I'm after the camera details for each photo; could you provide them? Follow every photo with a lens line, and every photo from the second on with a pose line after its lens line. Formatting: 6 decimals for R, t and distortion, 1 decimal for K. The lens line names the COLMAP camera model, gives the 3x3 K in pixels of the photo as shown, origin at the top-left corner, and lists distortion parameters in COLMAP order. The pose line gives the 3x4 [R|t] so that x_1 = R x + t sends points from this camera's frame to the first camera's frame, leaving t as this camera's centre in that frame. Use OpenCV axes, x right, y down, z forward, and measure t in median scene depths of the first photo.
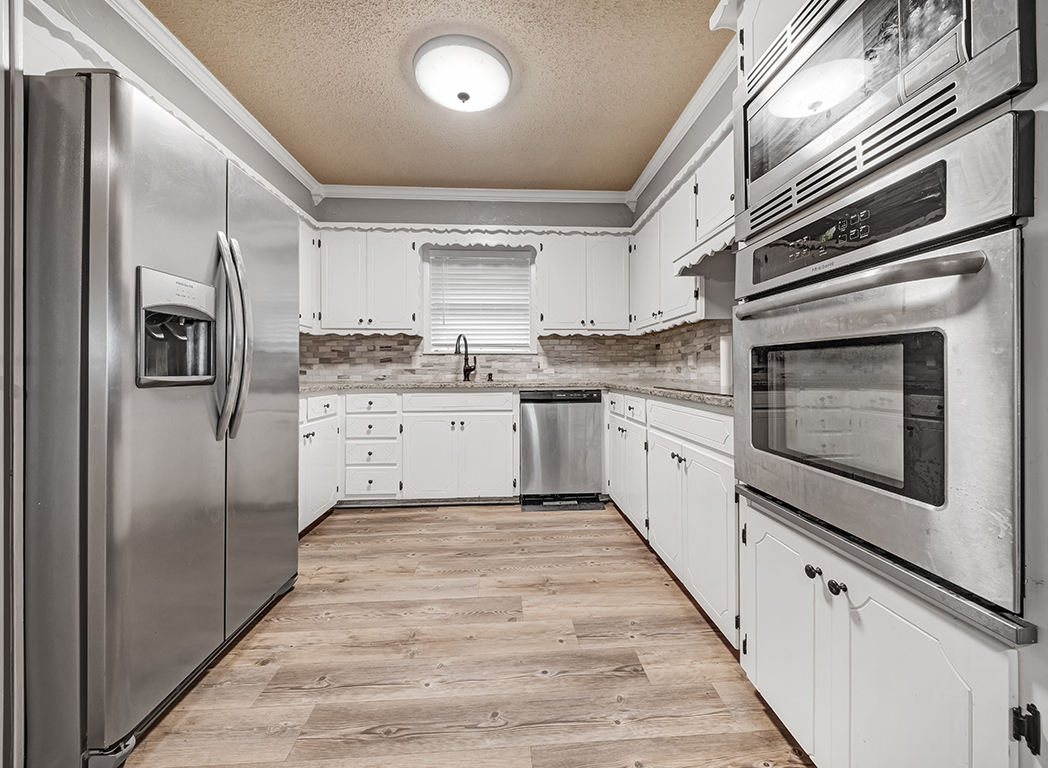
lens RADIAL K [[399.9, 0, 520.4], [0, 399.9, 374.3], [0, 0, 1]] dist [0.011950, -0.003806]
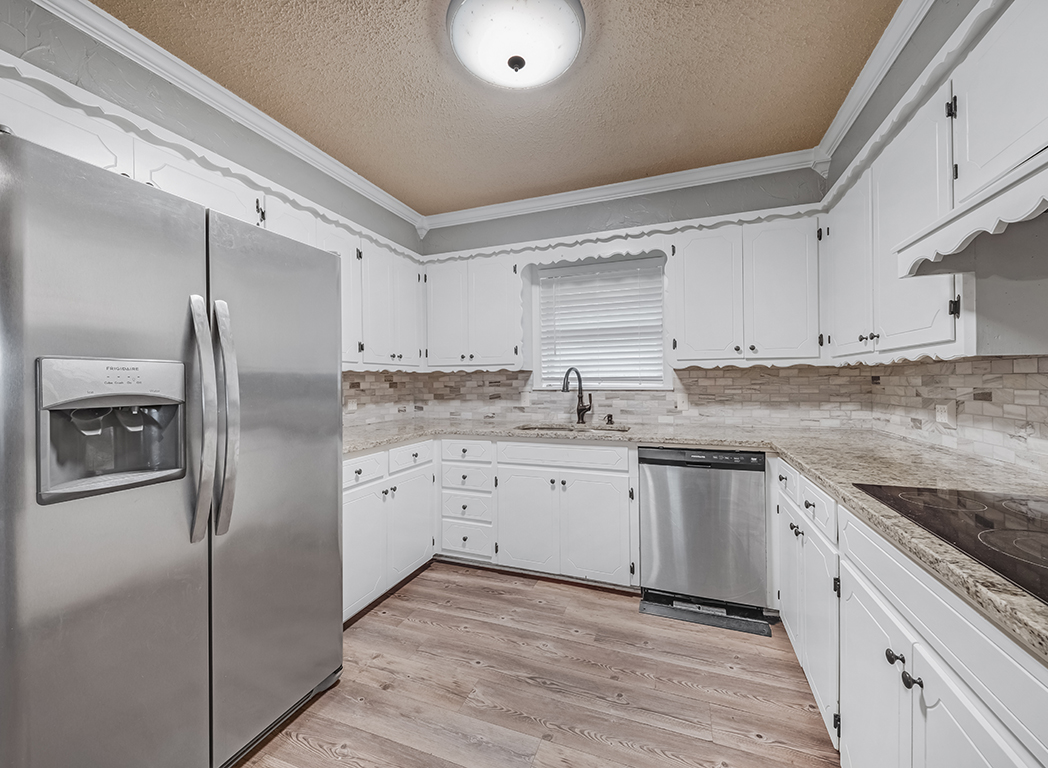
lens RADIAL K [[399.9, 0, 525.2], [0, 399.9, 380.9], [0, 0, 1]] dist [0.011950, -0.003806]
pose [[0.918421, -0.002588, -0.395597, 0.101544], [0.000251, 0.999982, -0.005958, -0.077388], [0.395605, 0.005372, 0.918405, 0.227148]]
